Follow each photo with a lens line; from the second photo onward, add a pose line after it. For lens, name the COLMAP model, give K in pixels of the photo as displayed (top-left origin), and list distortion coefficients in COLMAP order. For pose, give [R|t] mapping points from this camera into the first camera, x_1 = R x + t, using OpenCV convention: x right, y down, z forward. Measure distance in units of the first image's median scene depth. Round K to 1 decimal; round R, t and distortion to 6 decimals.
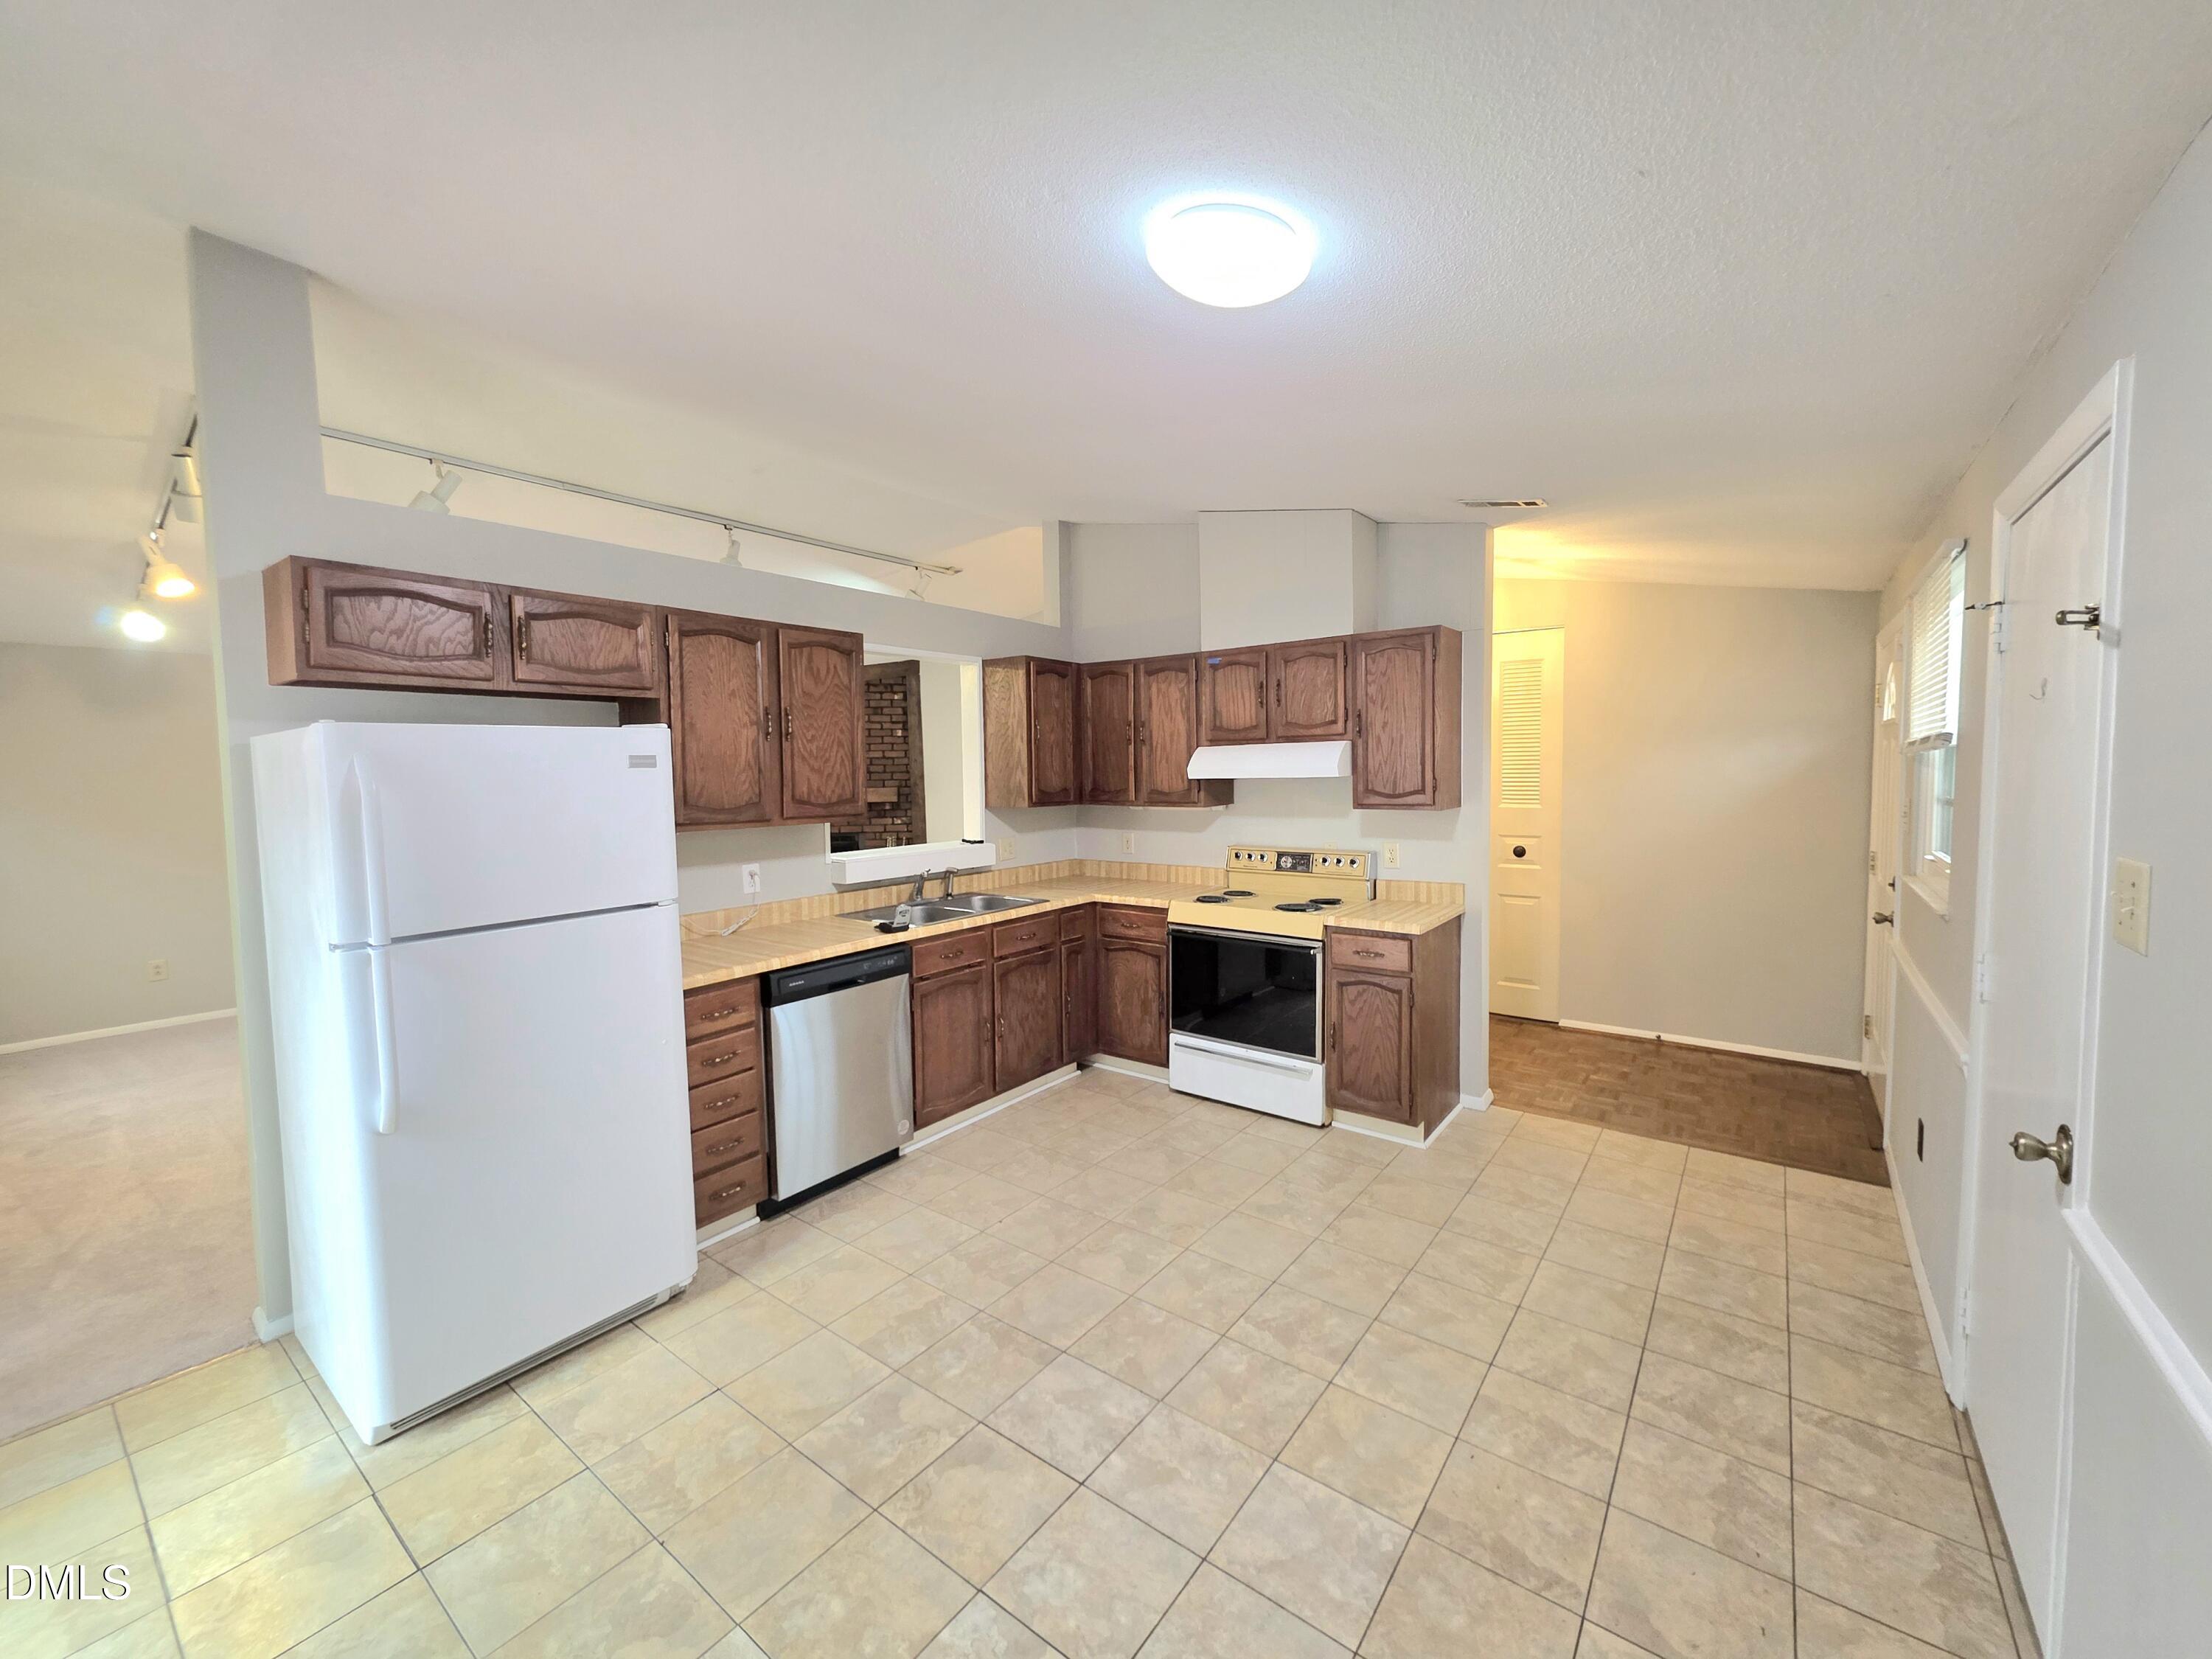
lens RADIAL K [[888.2, 0, 1109.6], [0, 888.2, 815.0], [0, 0, 1]] dist [0.001851, -0.000422]
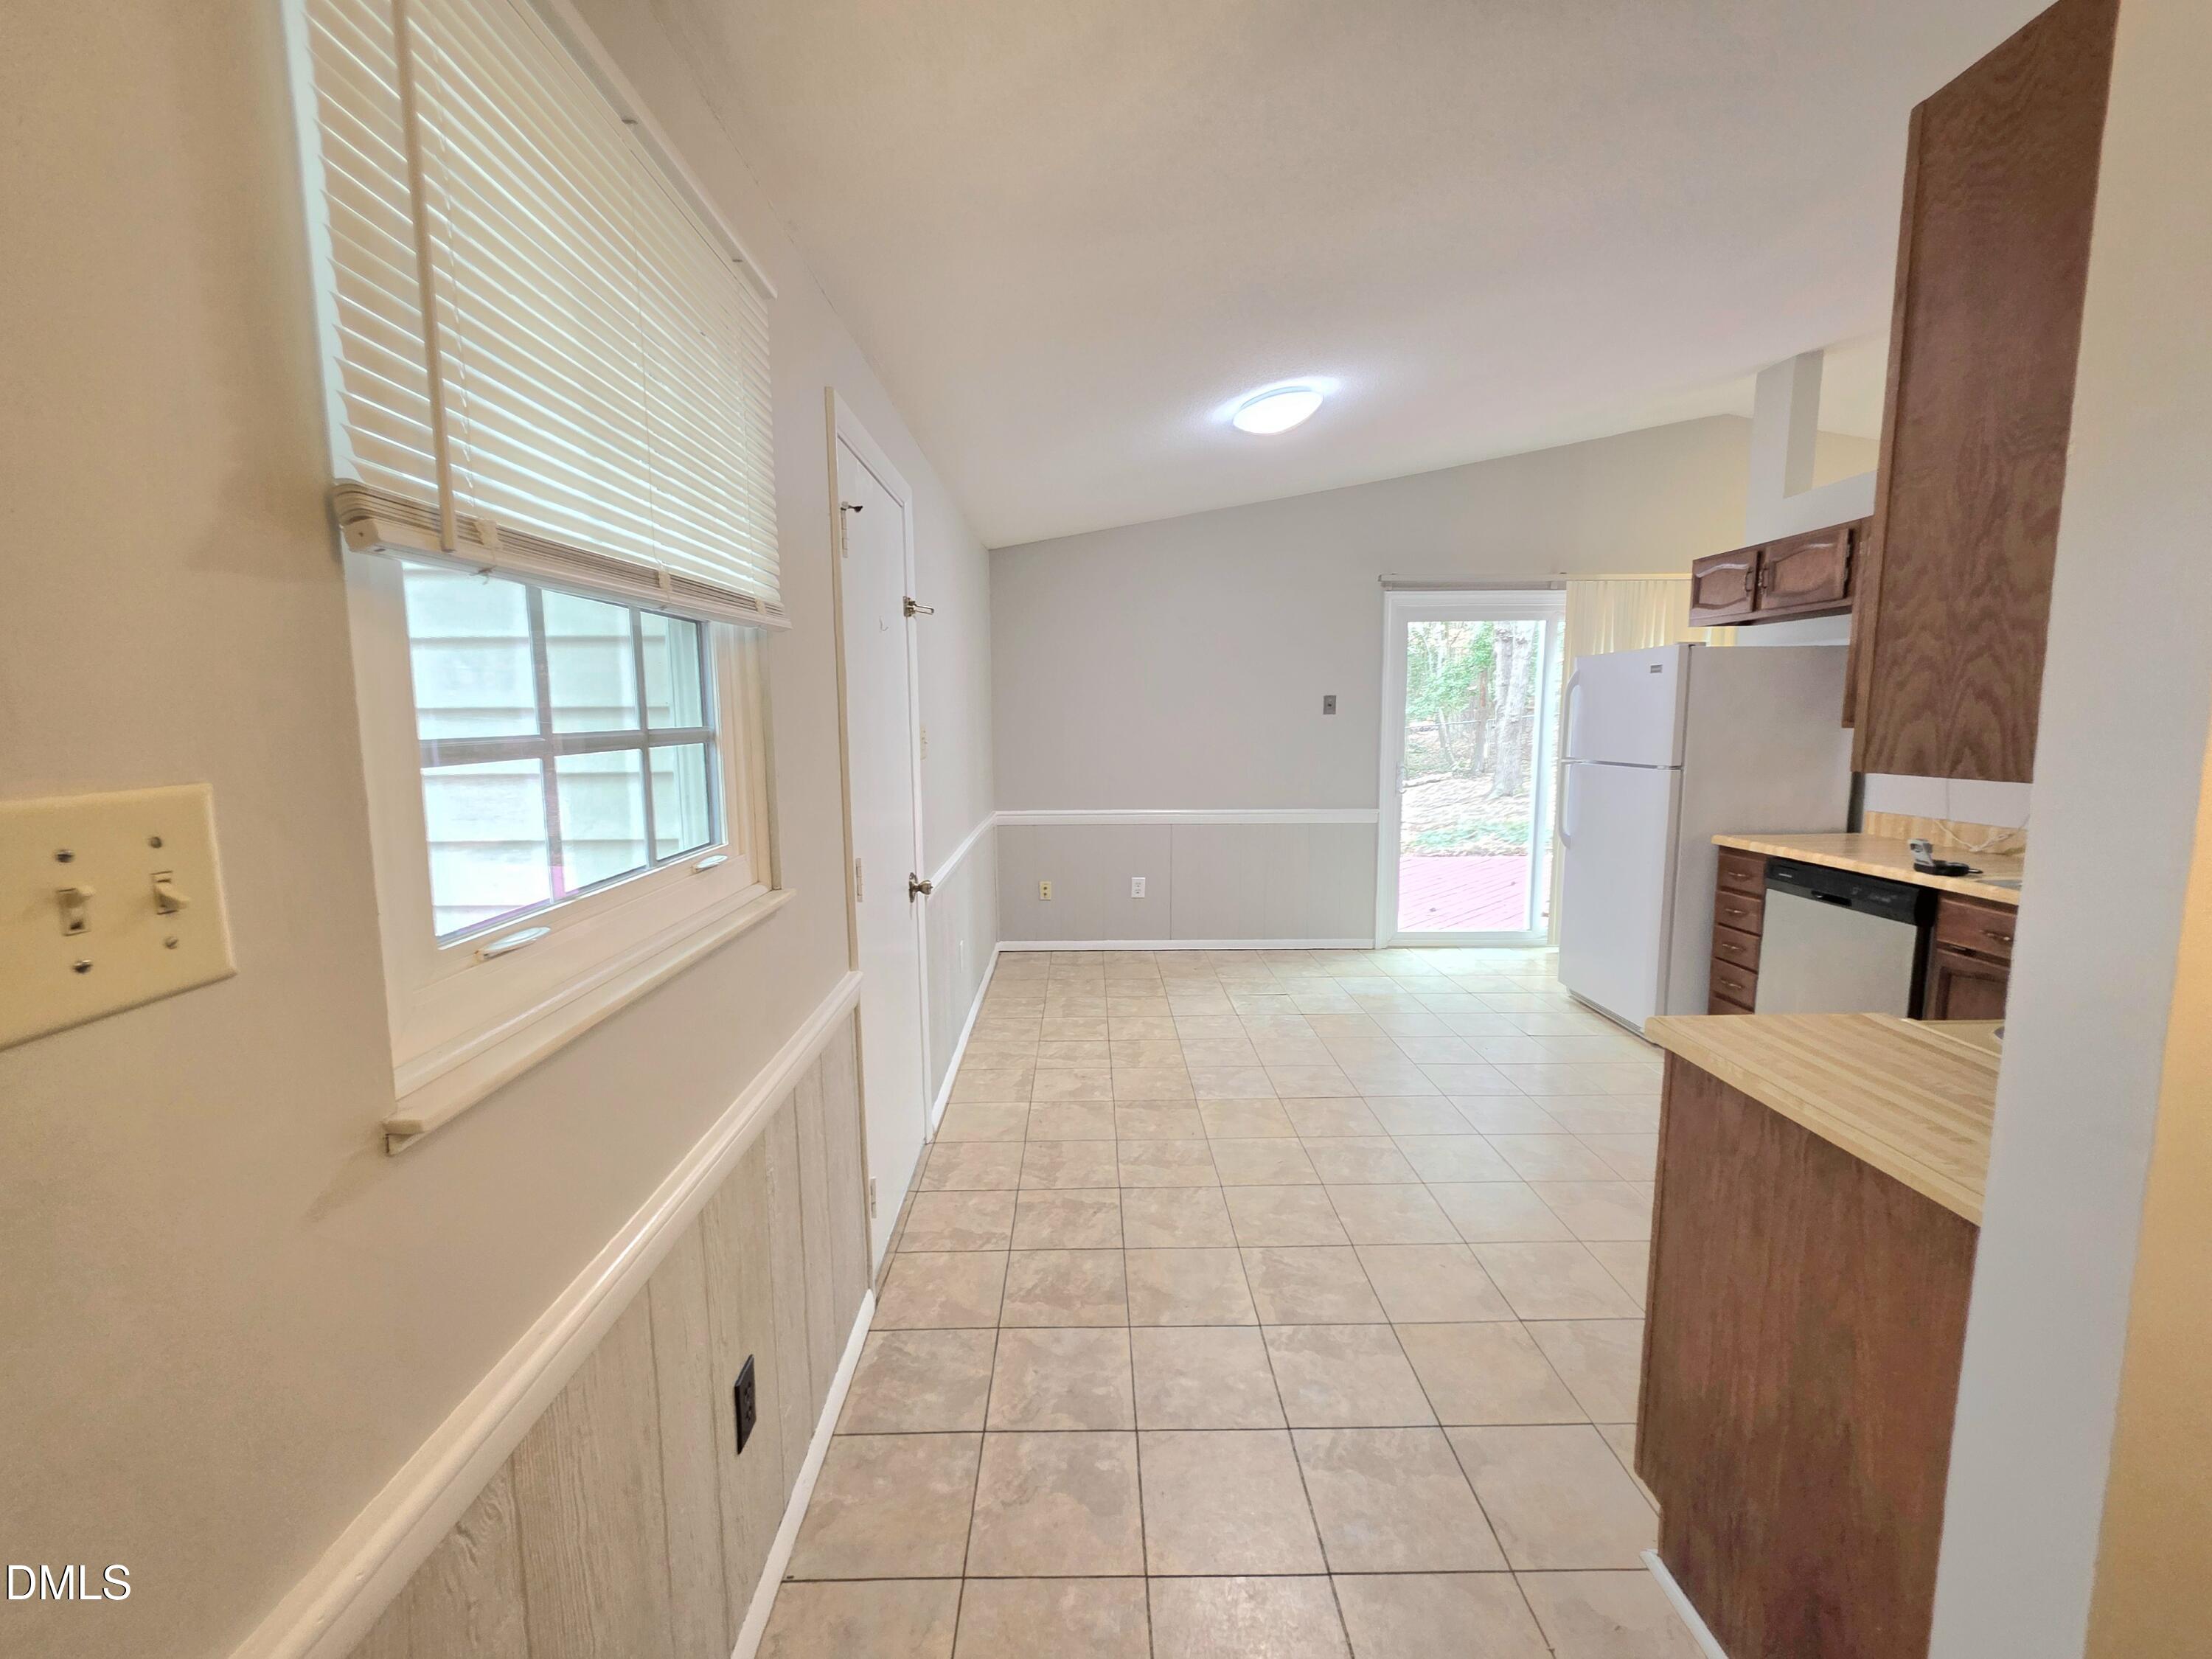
lens RADIAL K [[895.3, 0, 1082.9], [0, 895.3, 822.1], [0, 0, 1]] dist [-0.001453, -0.000618]
pose [[-0.802195, 0.093426, -0.589708, 0.896484], [-0.011496, 0.985082, 0.171702, -0.042943], [0.596952, 0.144518, -0.789154, 1.281019]]
